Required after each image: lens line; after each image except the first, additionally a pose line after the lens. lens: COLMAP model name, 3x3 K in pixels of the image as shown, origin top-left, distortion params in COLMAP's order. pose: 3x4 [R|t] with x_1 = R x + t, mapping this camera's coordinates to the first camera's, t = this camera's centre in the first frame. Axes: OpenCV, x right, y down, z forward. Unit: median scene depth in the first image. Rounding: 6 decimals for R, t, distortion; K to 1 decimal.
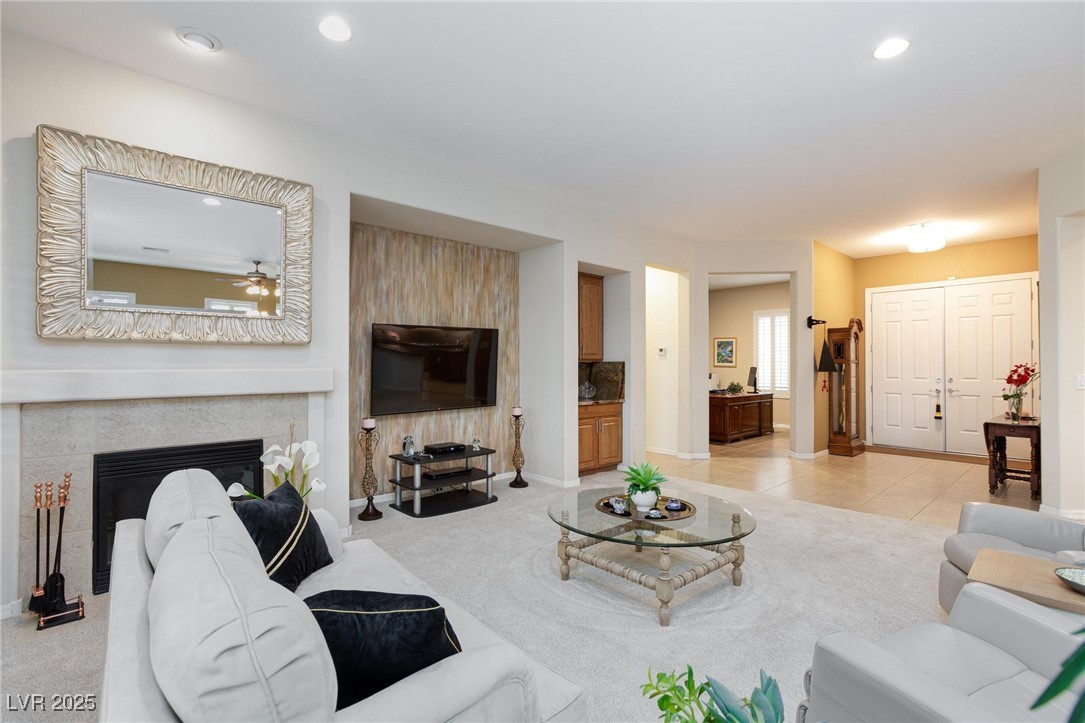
lens RADIAL K [[500.3, 0, 544.2], [0, 500.3, 355.9], [0, 0, 1]] dist [-0.000279, 0.000638]
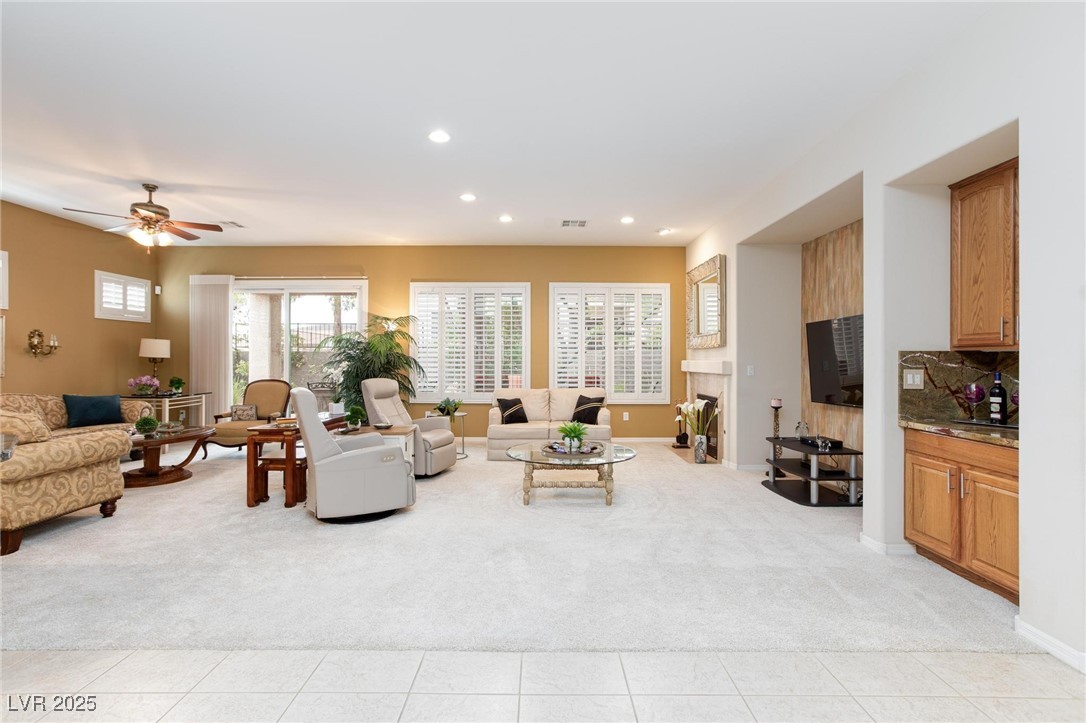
lens RADIAL K [[505.9, 0, 542.5], [0, 505.9, 357.5], [0, 0, 1]] dist [-0.037694, 0.025031]
pose [[-0.652853, -0.003247, -0.757478, 0.815711], [0.011081, 0.999843, -0.013836, 0.021830], [0.757404, -0.017426, -0.652714, 1.099811]]
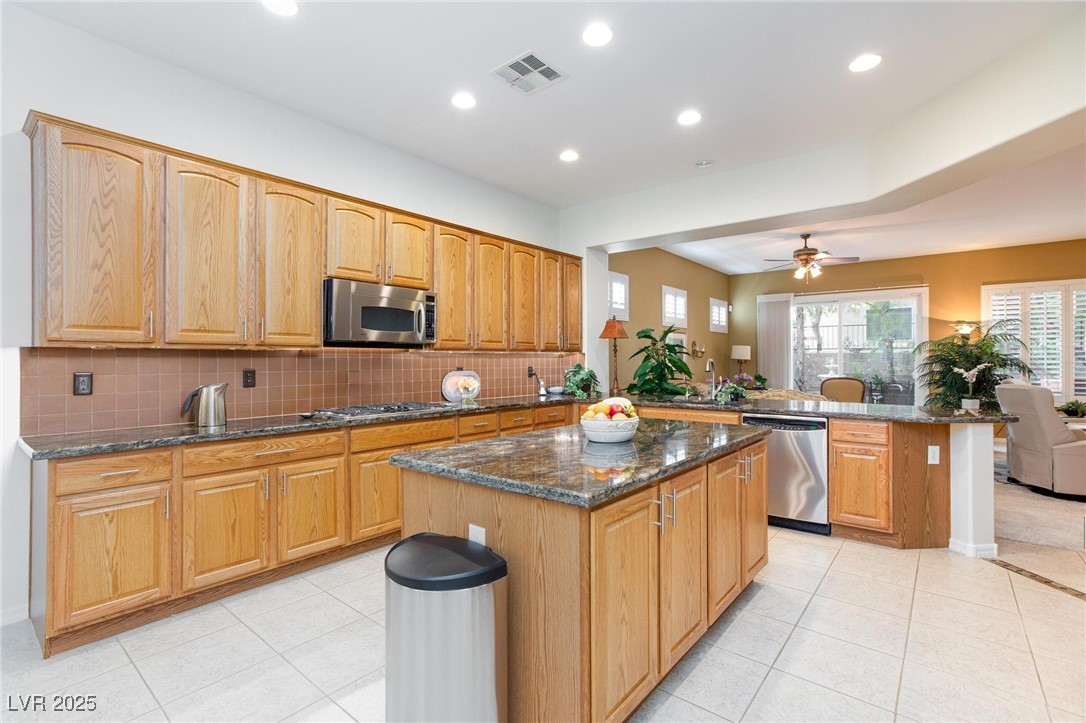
lens RADIAL K [[505.9, 0, 542.5], [0, 505.9, 357.5], [0, 0, 1]] dist [-0.037694, 0.025031]
pose [[-0.984351, -0.002310, -0.176204, 1.495736], [0.001472, 0.999771, -0.021326, 0.022288], [0.176213, -0.021251, -0.984123, 1.082124]]
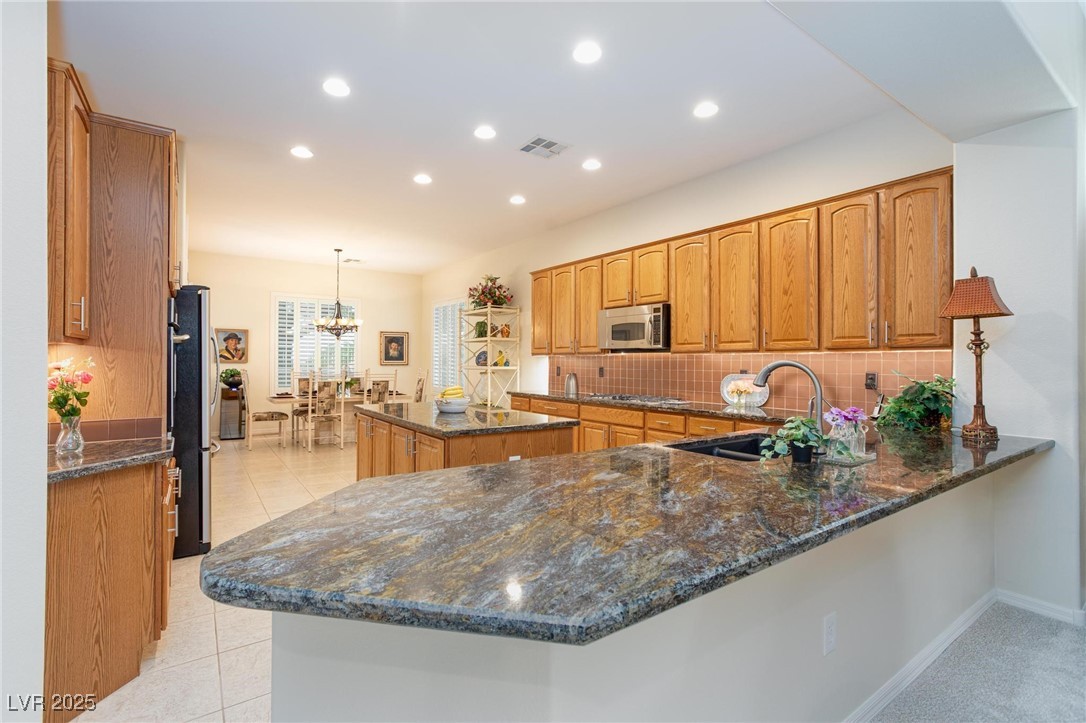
lens RADIAL K [[505.9, 0, 542.5], [0, 505.9, 357.5], [0, 0, 1]] dist [-0.037694, 0.025031]
pose [[0.081884, 0.005673, 0.996626, 0.645140], [-0.021198, 0.999767, -0.003949, 0.010002], [-0.996416, -0.020804, 0.081986, 0.452515]]
